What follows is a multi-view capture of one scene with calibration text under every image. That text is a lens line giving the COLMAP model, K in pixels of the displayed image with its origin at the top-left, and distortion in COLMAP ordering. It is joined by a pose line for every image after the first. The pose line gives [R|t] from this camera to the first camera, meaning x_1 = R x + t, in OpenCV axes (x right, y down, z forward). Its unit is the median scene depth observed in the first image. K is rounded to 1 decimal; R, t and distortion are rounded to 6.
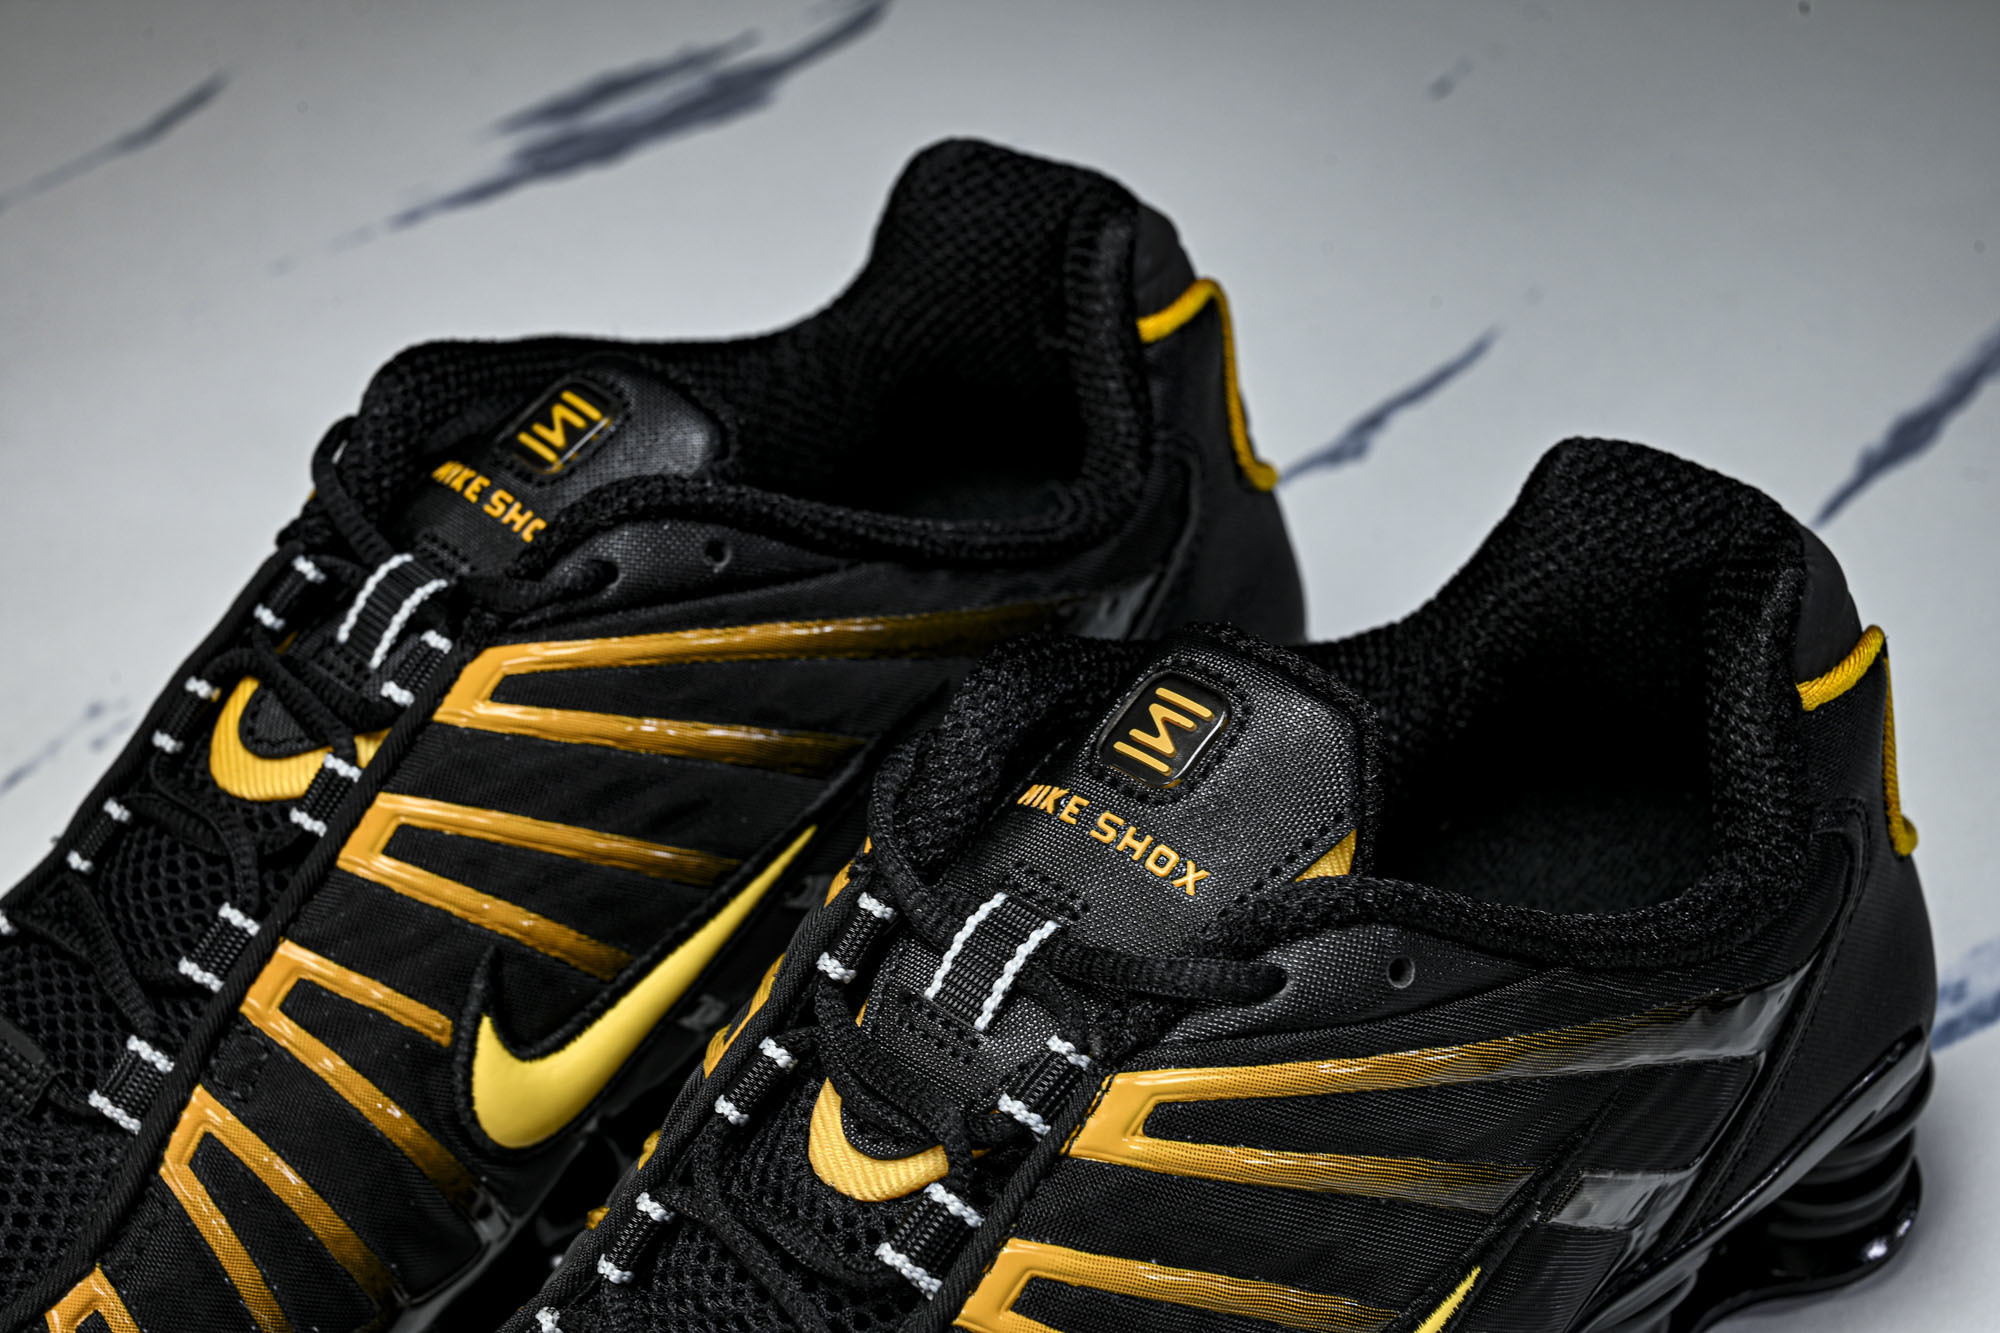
lens RADIAL K [[3448.9, 0, 1013.5], [0, 3448.9, 650.3], [0, 0, 1]] dist [-0.042388, 0.000000]
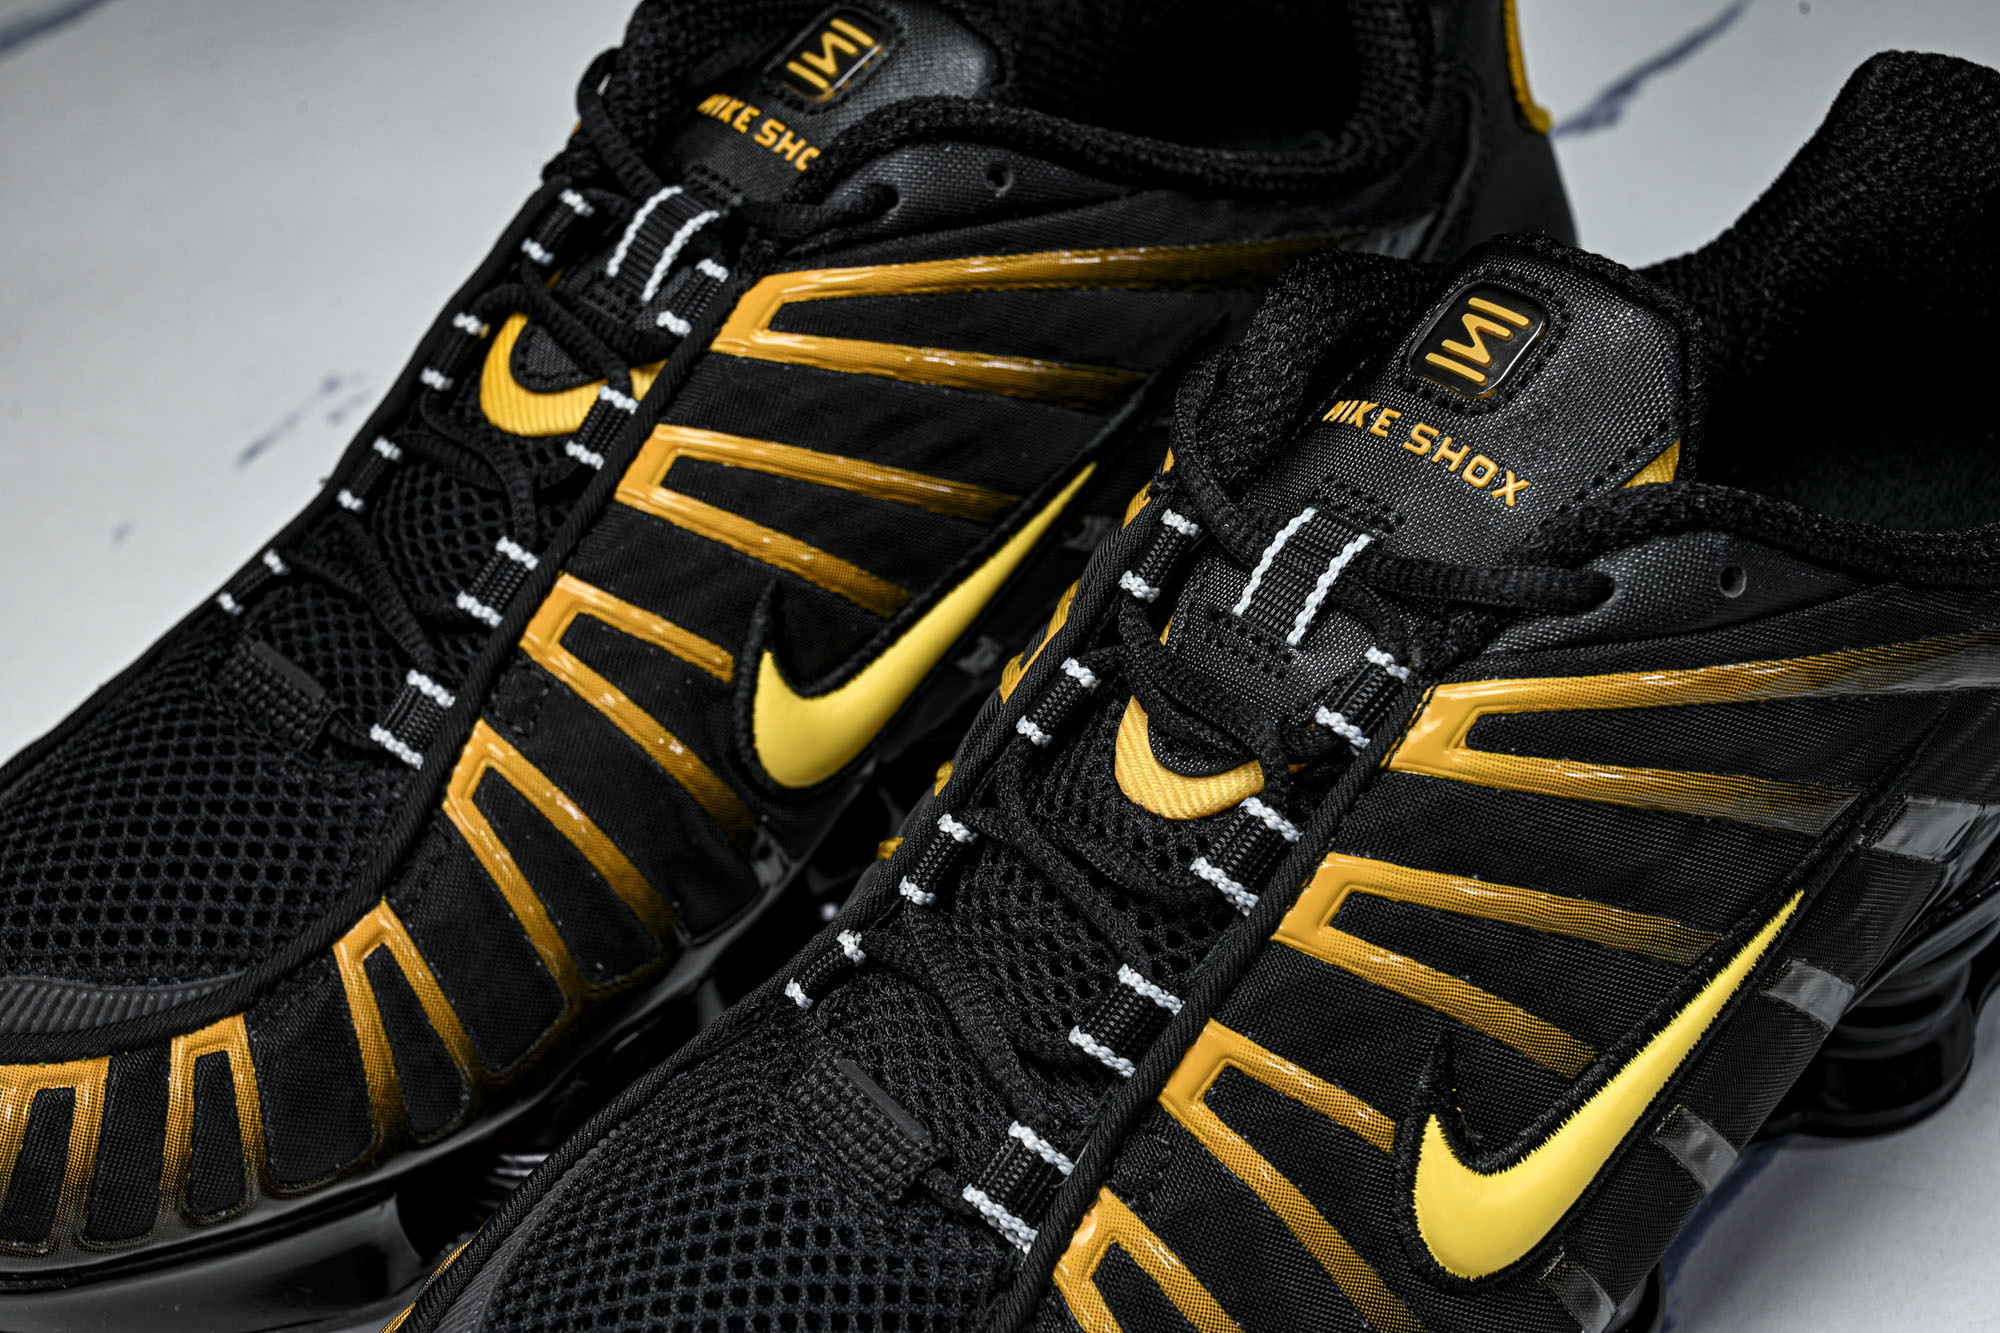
lens RADIAL K [[3448.9, 0, 986.0], [0, 3448.9, 679.2], [0, 0, 1]] dist [-0.042388, 0.000000]
pose [[0.998887, -0.000989, -0.047156, -0.045214], [0.004424, 0.997337, 0.072795, 0.043548], [0.046958, -0.072923, 0.996231, 0.021562]]
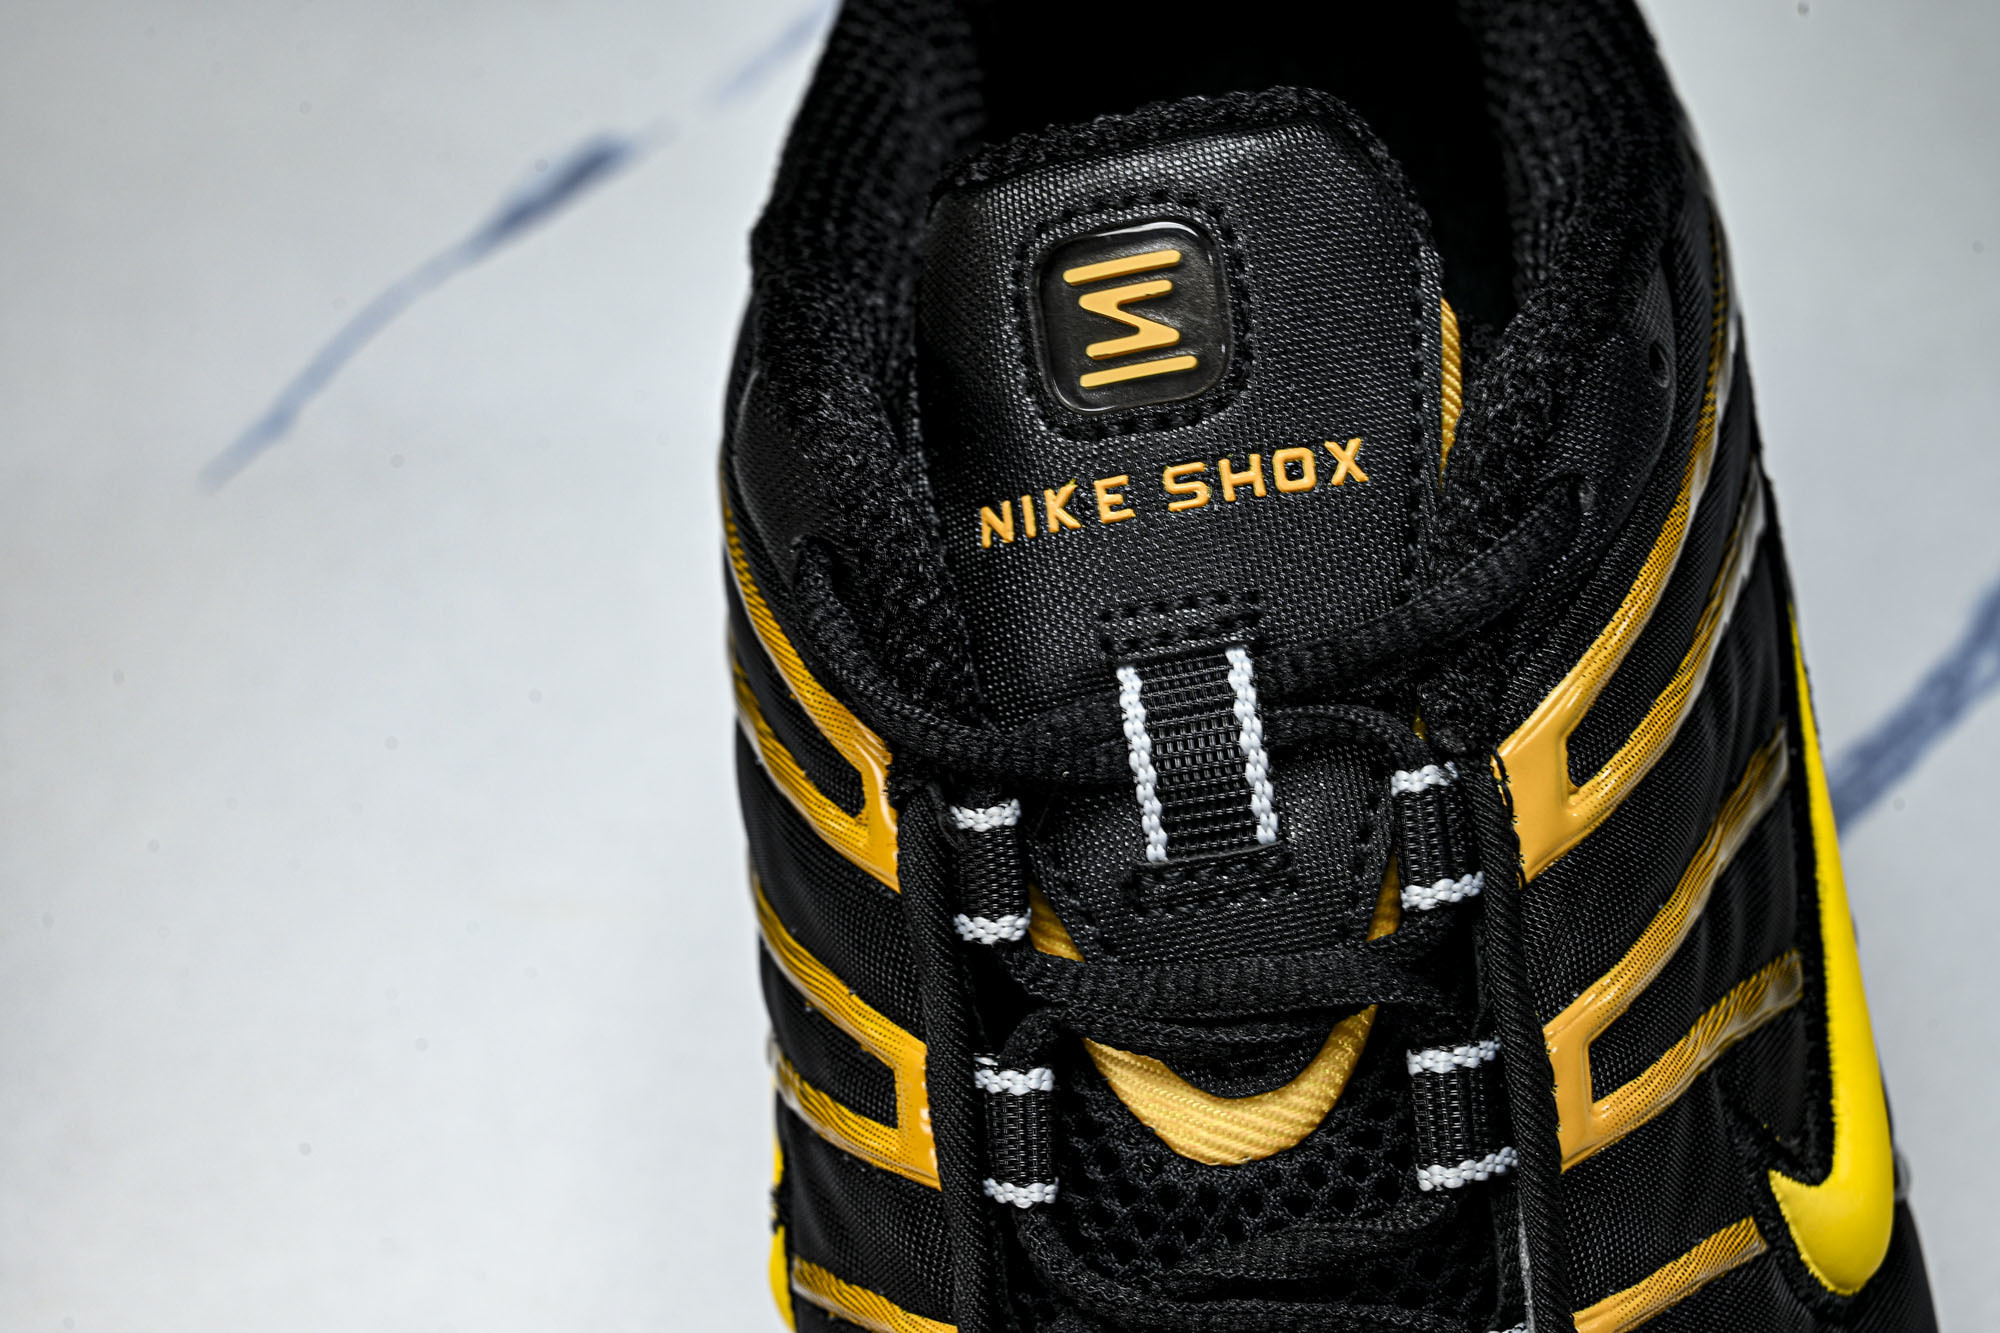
lens RADIAL K [[3448.9, 0, 989.3], [0, 3448.9, 662.6], [0, 0, 1]] dist [-0.042388, 0.000000]
pose [[0.641872, -0.676211, 0.361579, -0.235614], [0.544436, 0.733940, 0.406106, -0.193508], [-0.539991, -0.063811, 0.839249, 0.425051]]
